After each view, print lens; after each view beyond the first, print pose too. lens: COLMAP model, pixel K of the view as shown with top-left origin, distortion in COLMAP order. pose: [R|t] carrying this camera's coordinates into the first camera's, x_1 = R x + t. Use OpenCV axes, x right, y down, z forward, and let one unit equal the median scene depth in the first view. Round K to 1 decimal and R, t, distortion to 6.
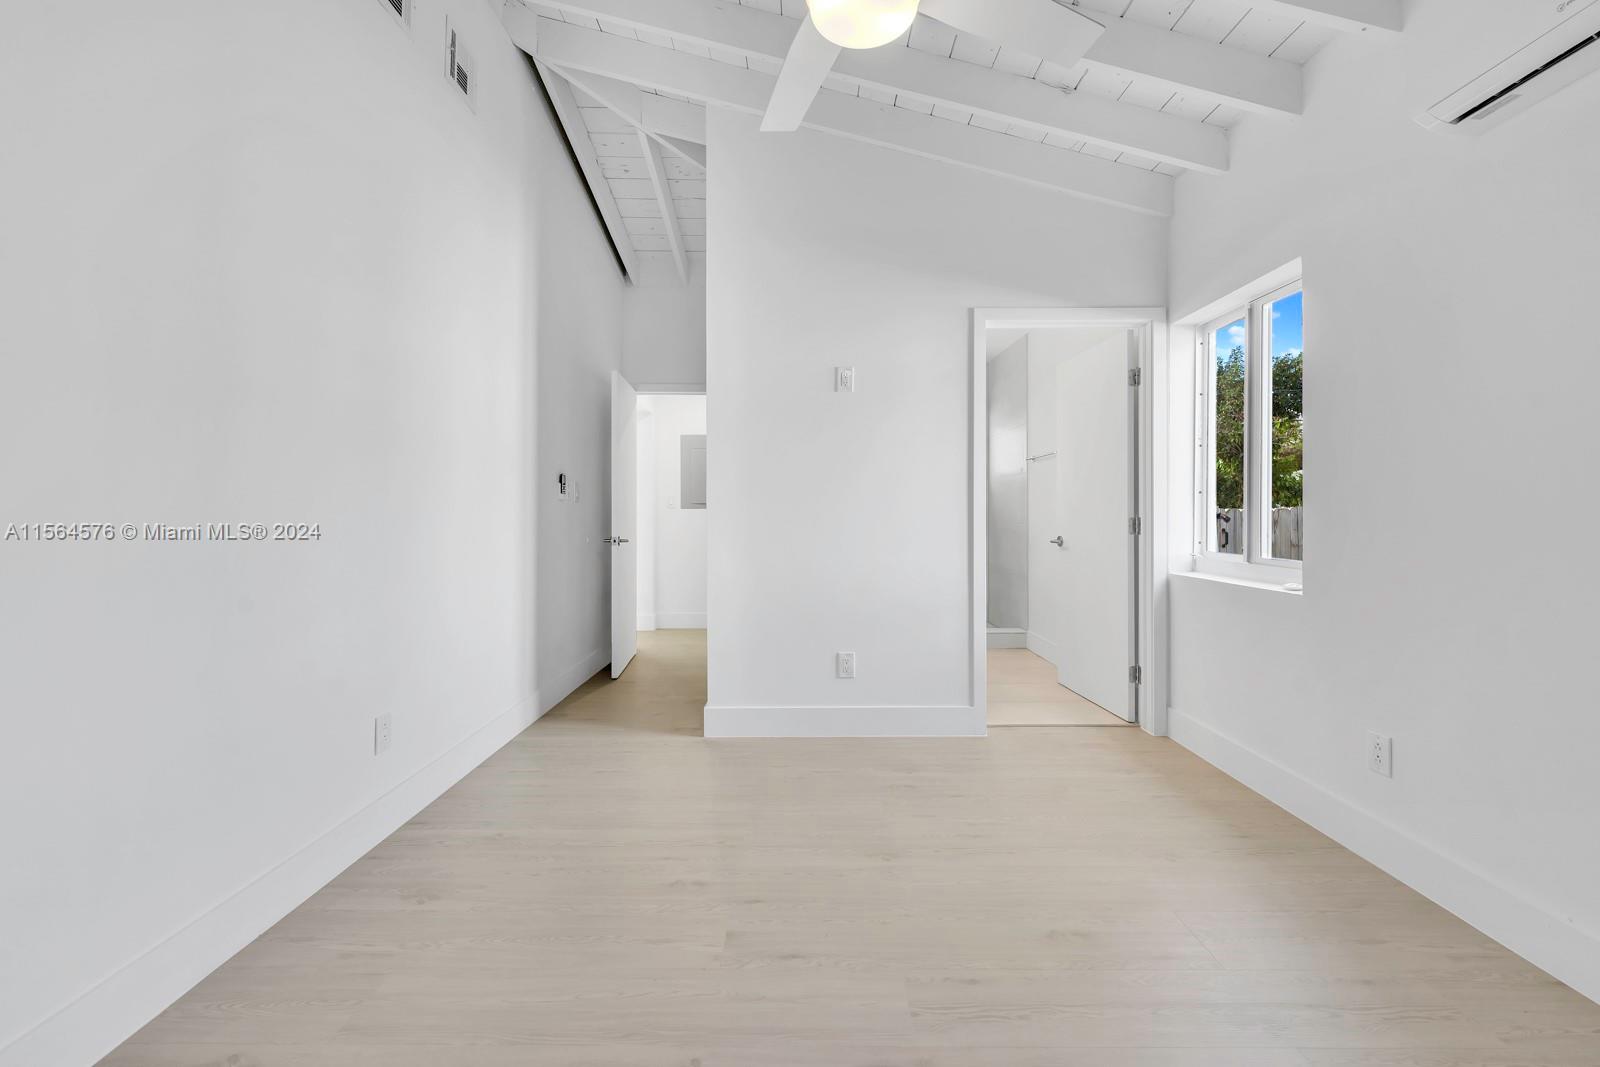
lens RADIAL K [[650.3, 0, 801.3], [0, 650.3, 525.9], [0, 0, 1]] dist [-0.000967, 0.000175]
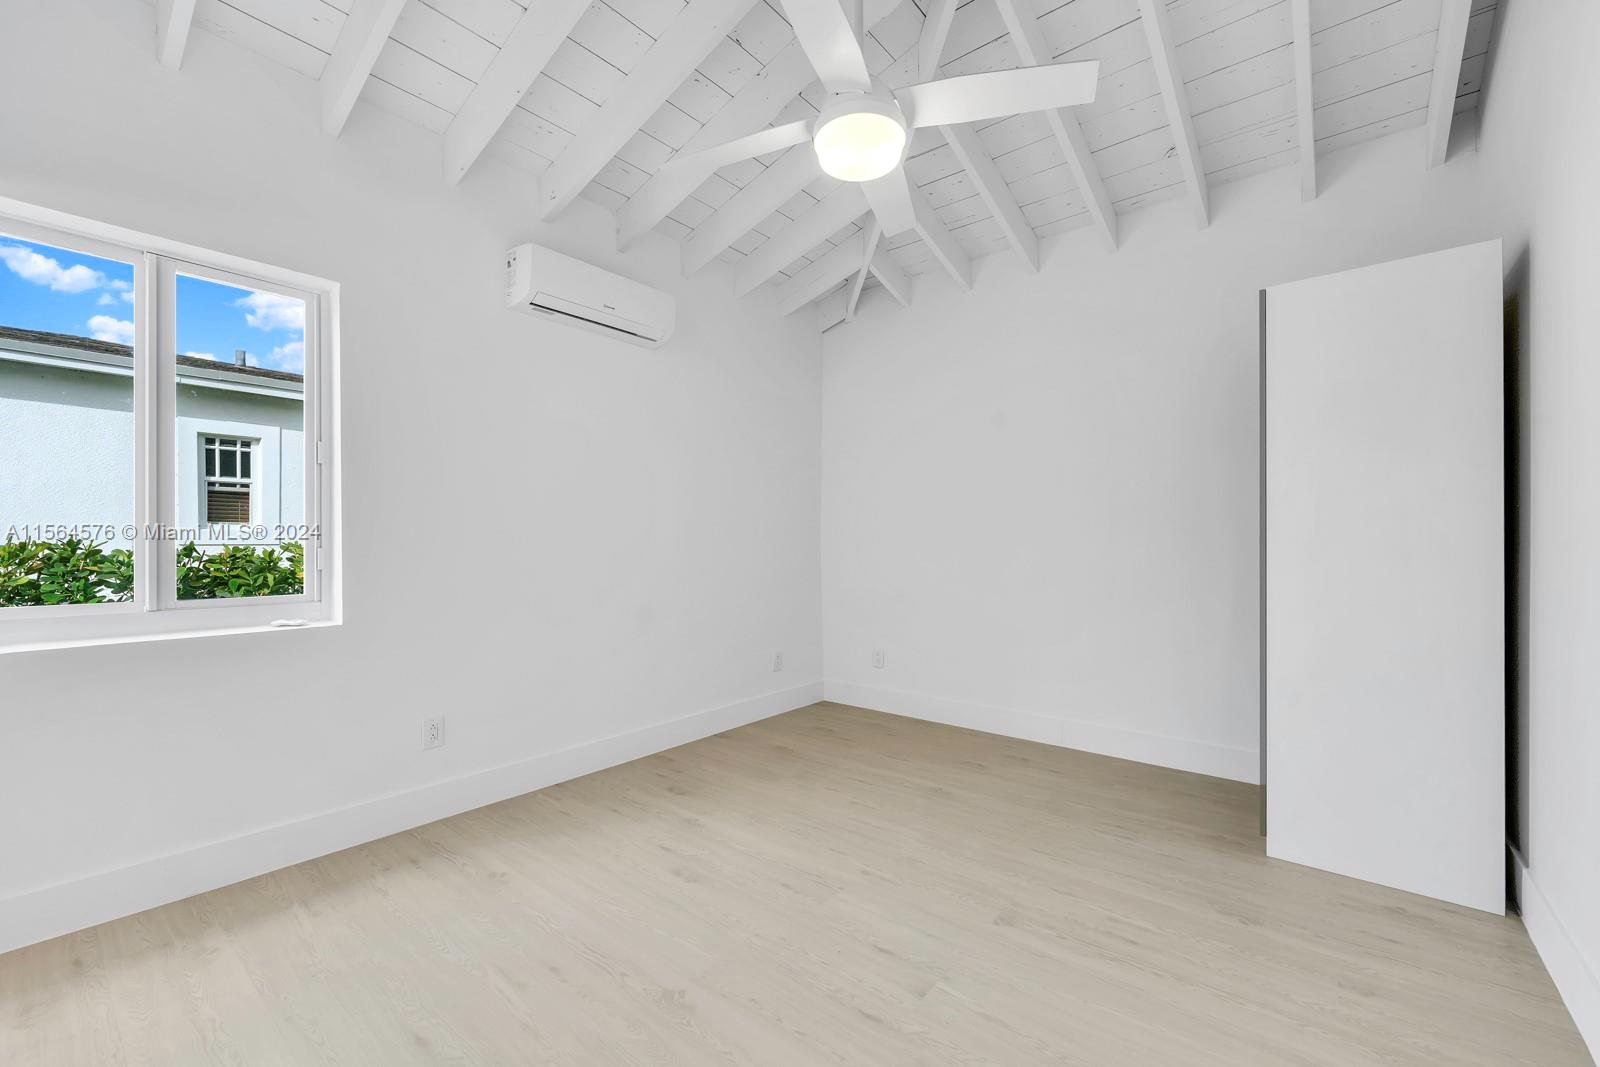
lens RADIAL K [[650.3, 0, 803.8], [0, 650.3, 532.6], [0, 0, 1]] dist [-0.000967, 0.000175]
pose [[-0.769513, 0.003779, 0.638620, -0.380004], [0.014222, 0.999836, 0.011221, -0.034658], [-0.638473, 0.017717, -0.769440, 1.187007]]
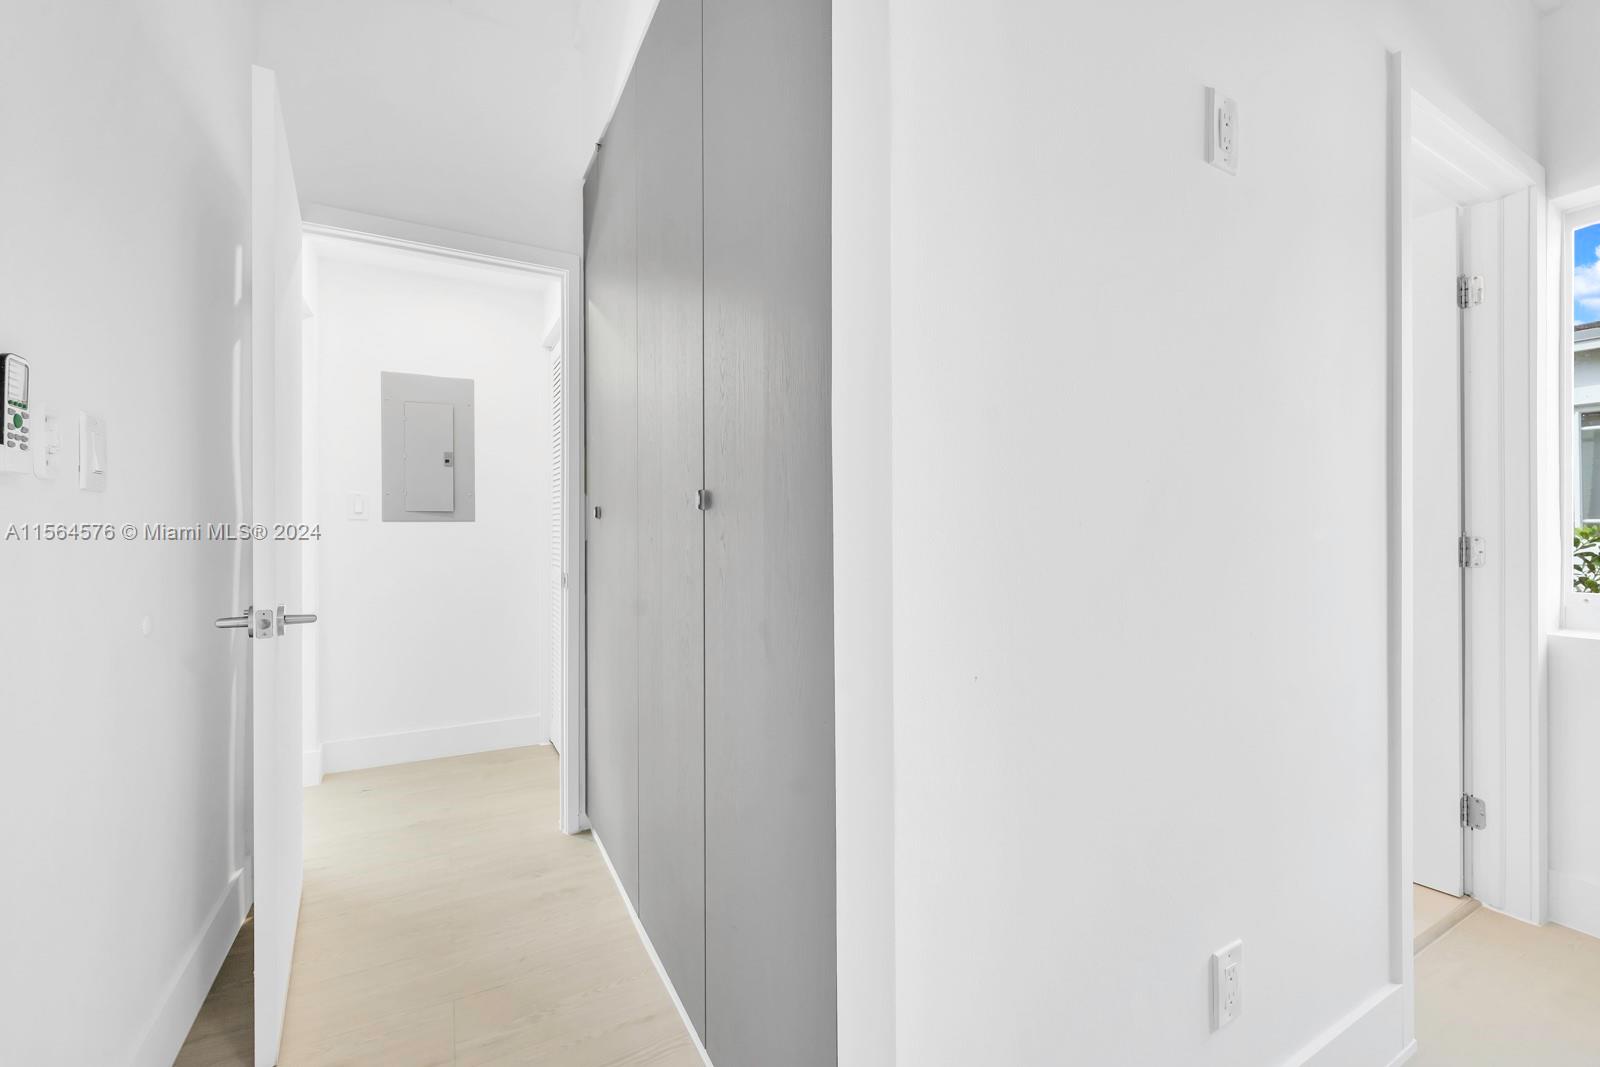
lens RADIAL K [[650.3, 0, 799.1], [0, 650.3, 528.8], [0, 0, 1]] dist [-0.000967, 0.000175]
pose [[0.873759, 0.001598, 0.486357, -0.289796], [0.010520, 0.999699, -0.022185, -0.014534], [-0.486246, 0.024501, 0.873478, 0.819682]]
